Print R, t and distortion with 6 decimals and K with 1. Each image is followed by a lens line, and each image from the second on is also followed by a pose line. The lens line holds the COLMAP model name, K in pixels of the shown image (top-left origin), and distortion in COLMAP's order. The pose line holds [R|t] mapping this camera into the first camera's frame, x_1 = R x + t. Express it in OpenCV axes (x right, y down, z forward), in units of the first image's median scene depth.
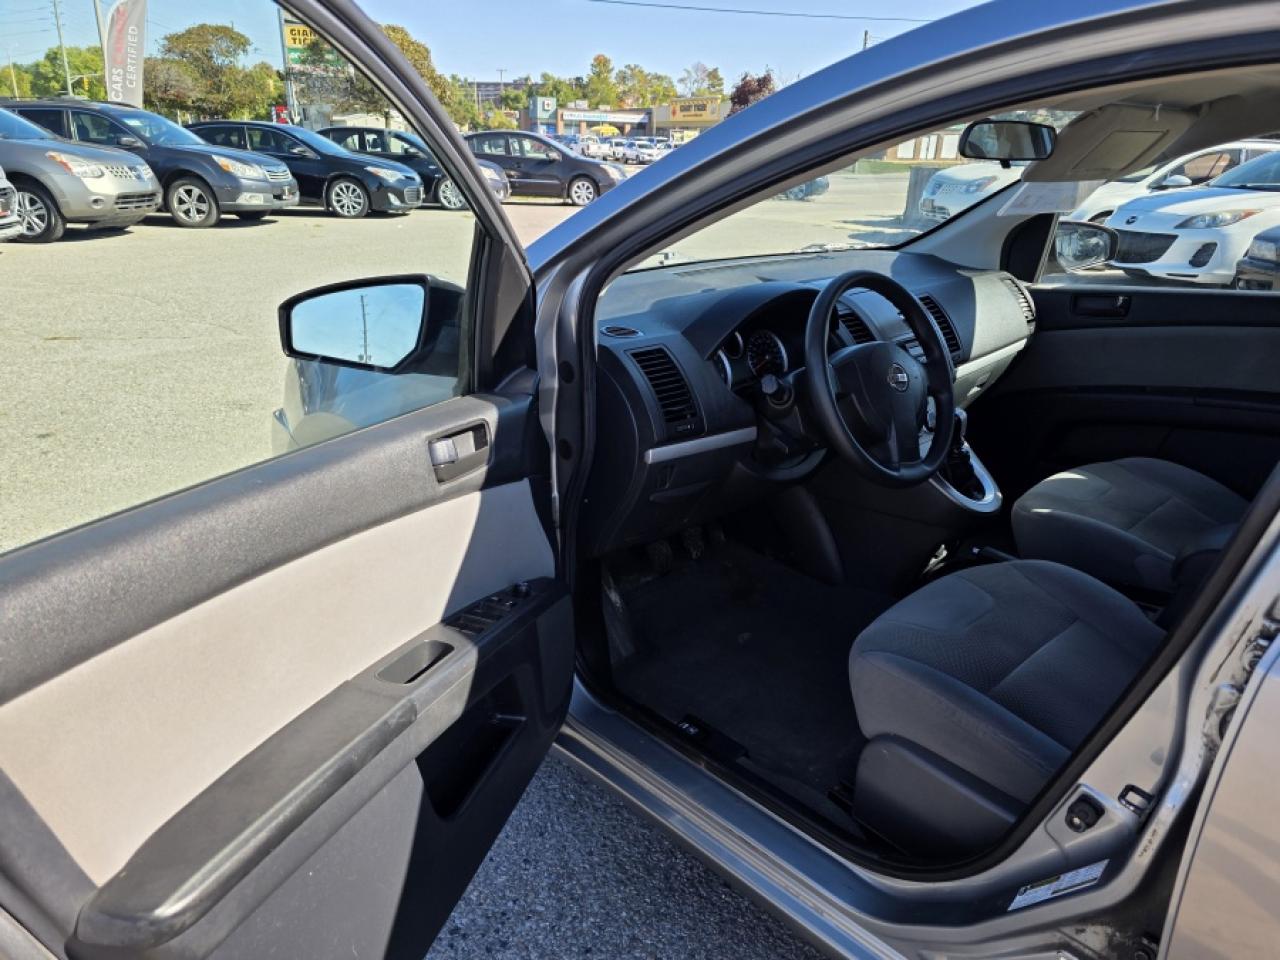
lens RADIAL K [[882.2, 0, 640.0], [0, 882.2, 480.0], [0, 0, 1]] dist [0.037007, -0.042965]
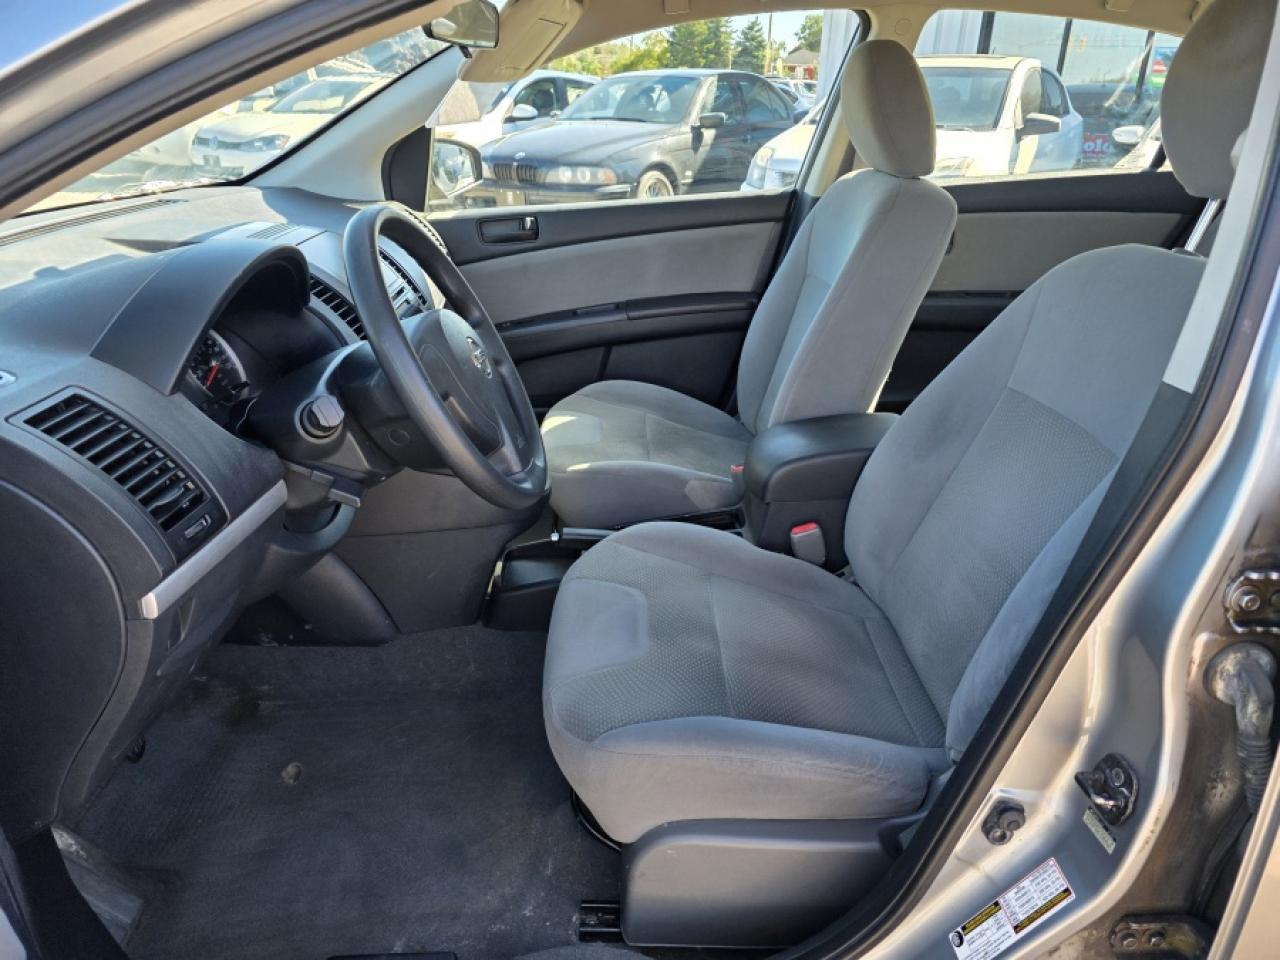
lens RADIAL K [[865.5, 0, 646.6], [0, 865.5, 481.5], [0, 0, 1]] dist [0.062402, -0.057265]
pose [[0.653481, -0.307939, 0.691474, -0.126609], [0.258182, 0.949405, 0.178809, -0.106541], [-0.711551, 0.061677, 0.699922, 0.413717]]
